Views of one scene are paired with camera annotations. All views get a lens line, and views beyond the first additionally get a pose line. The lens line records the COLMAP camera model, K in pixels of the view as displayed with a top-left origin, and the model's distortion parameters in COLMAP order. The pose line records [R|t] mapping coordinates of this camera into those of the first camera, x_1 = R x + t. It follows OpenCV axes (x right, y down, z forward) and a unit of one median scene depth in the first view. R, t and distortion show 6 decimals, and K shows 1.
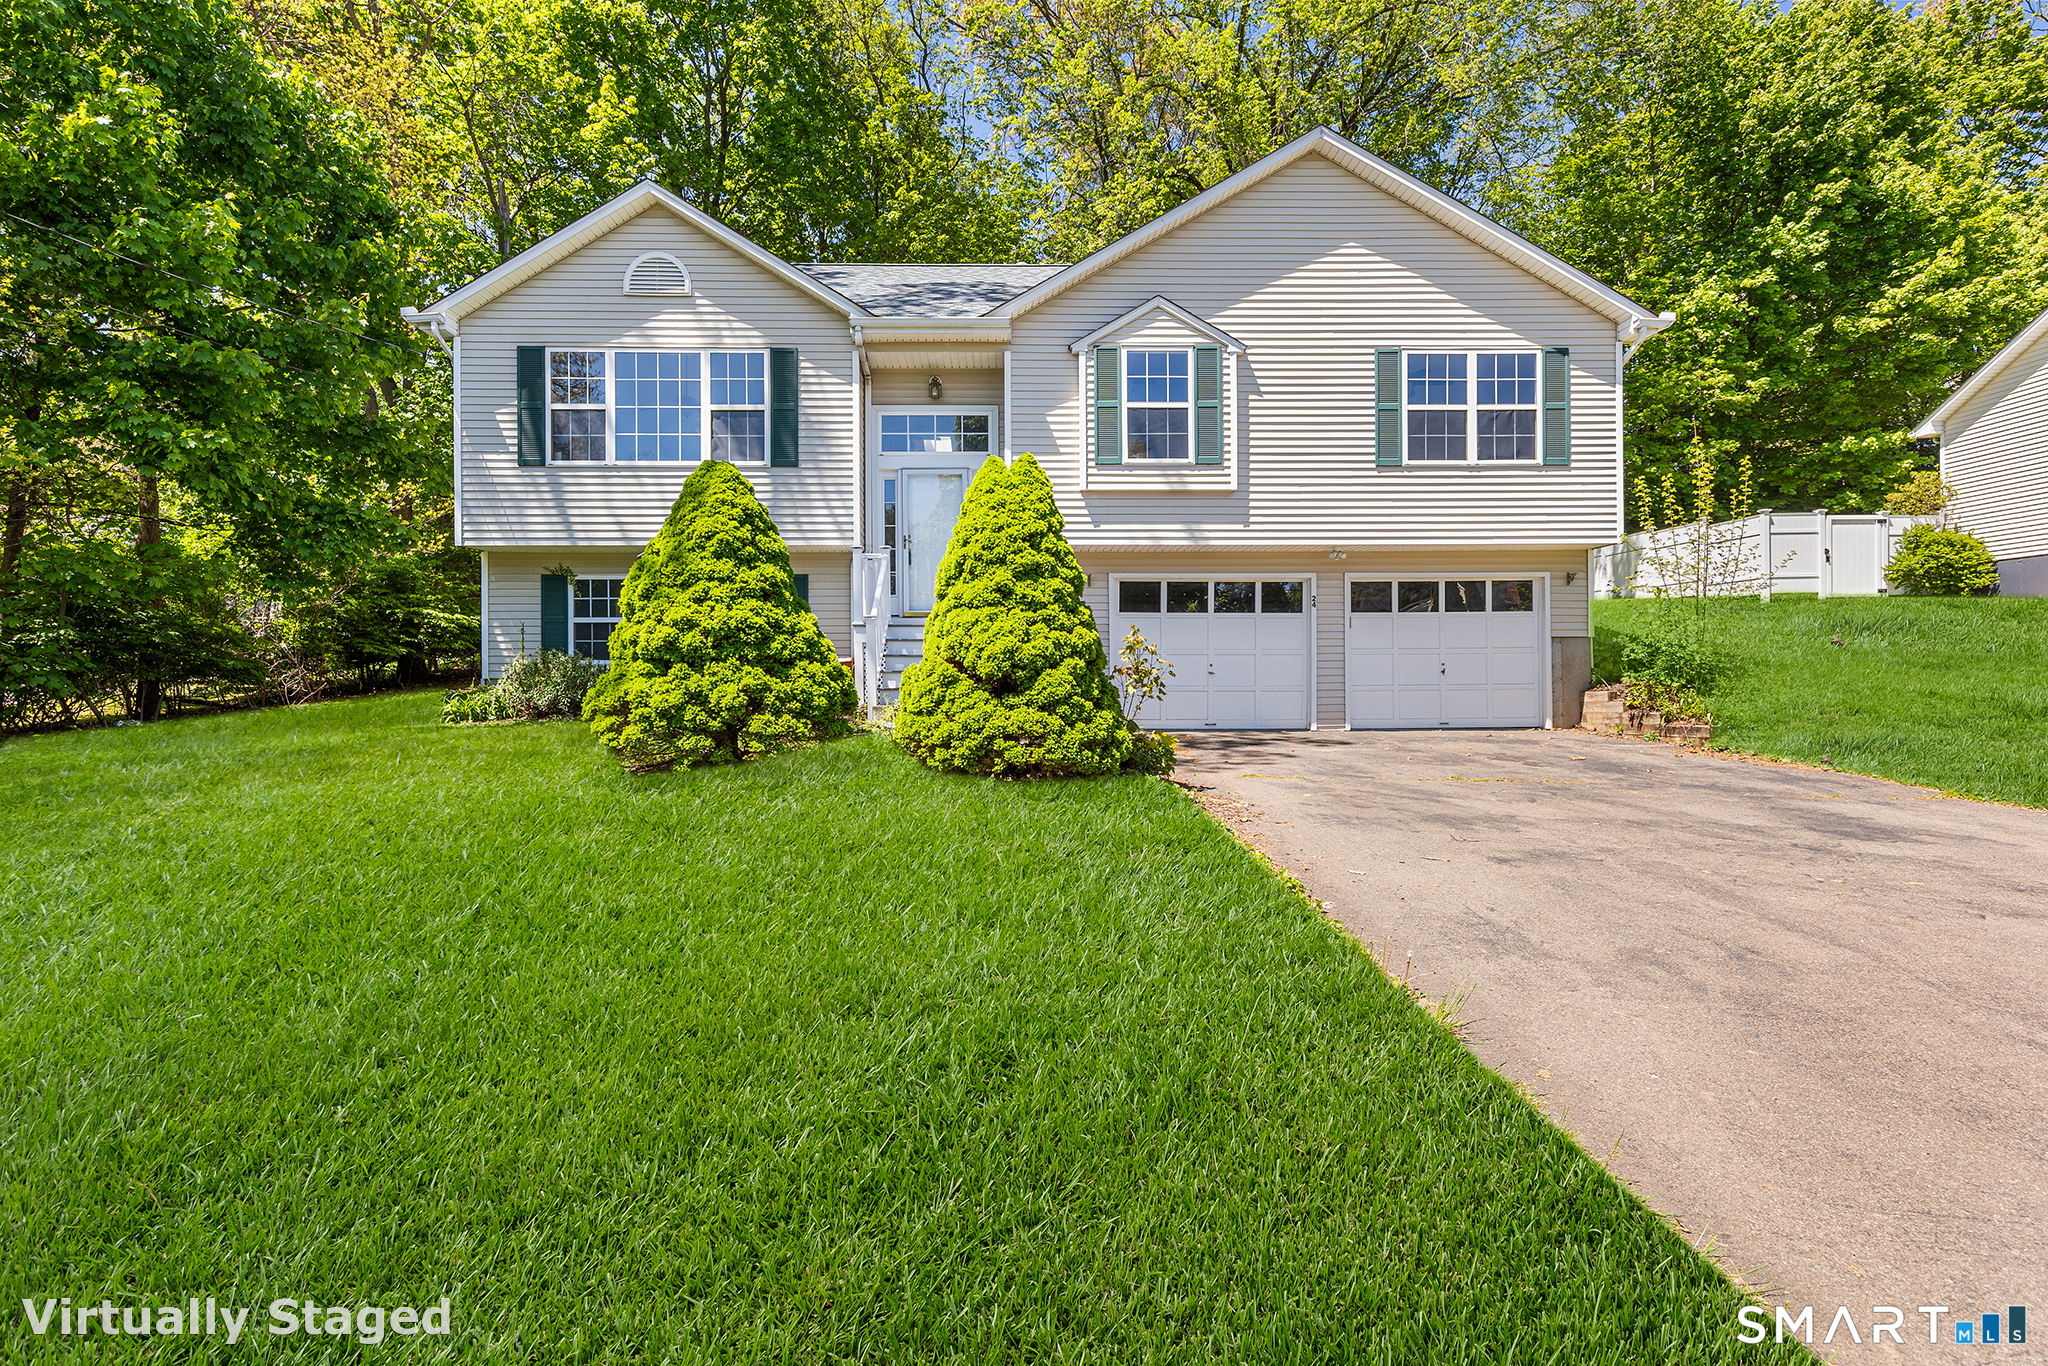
lens RADIAL K [[977.4, 0, 1025.5], [0, 977.4, 684.4], [0, 0, 1]] dist [0.011009, -0.000416]
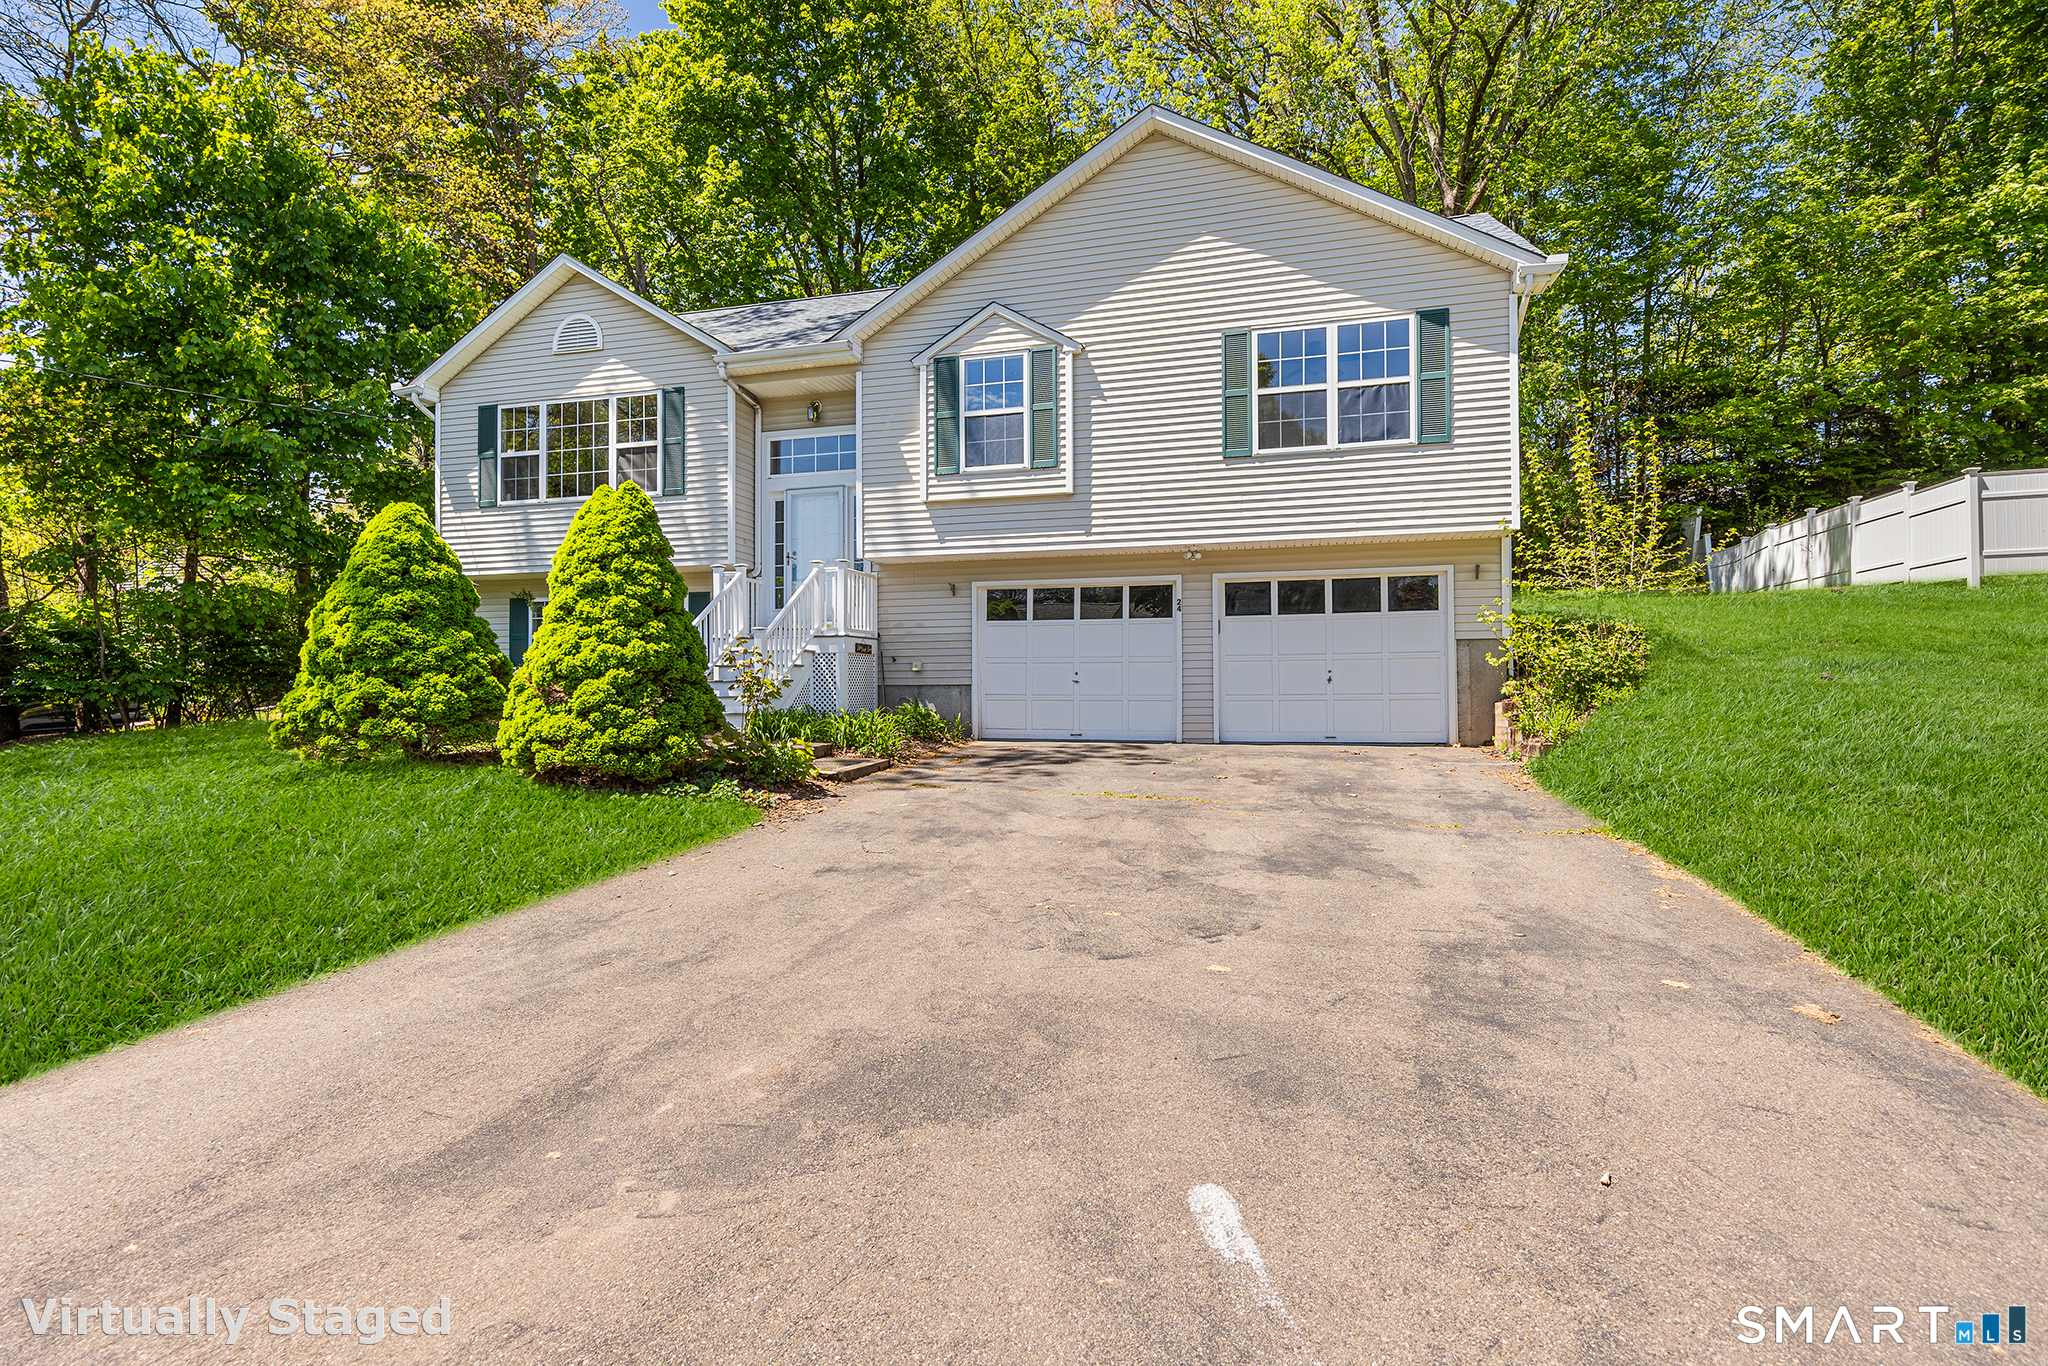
lens RADIAL K [[1006.4, 0, 1027.8], [0, 1006.4, 681.6], [0, 0, 1]] dist [0.009365, -0.000262]
pose [[0.955235, -0.002173, -0.295841, 0.468437], [-0.001269, 0.999934, -0.011444, -0.000148], [0.295846, 0.011307, 0.955169, 0.036901]]
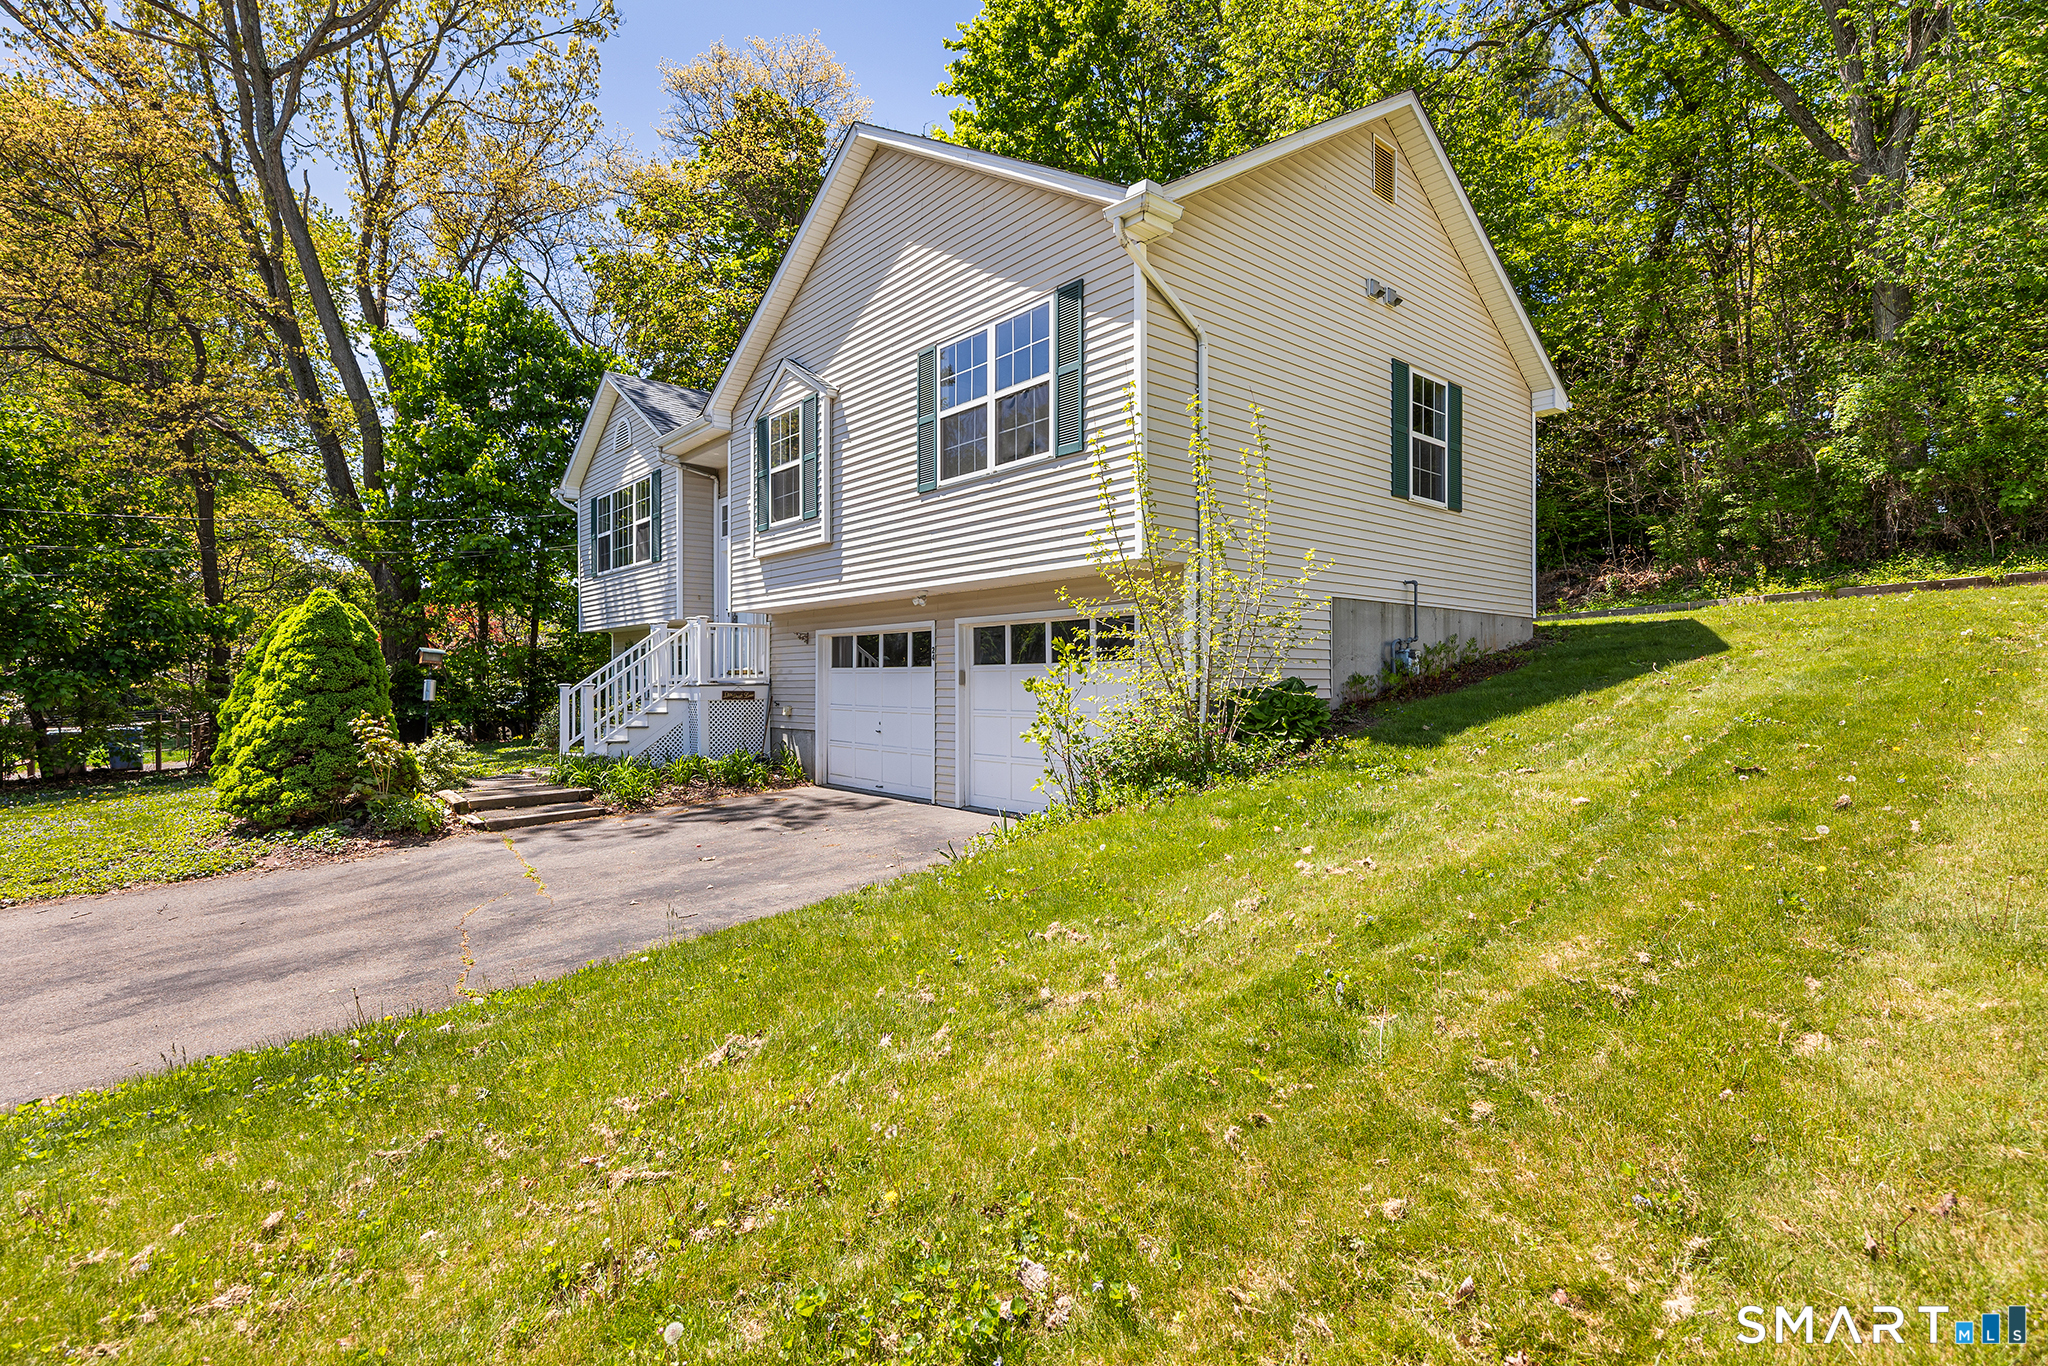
lens RADIAL K [[977.4, 0, 1027.7], [0, 977.4, 689.3], [0, 0, 1]] dist [0.011009, -0.000416]
pose [[0.635971, 0.008839, -0.771662, 1.074488], [-0.000853, 0.999942, 0.010750, -0.066194], [0.771712, -0.006178, 0.635942, 0.546973]]
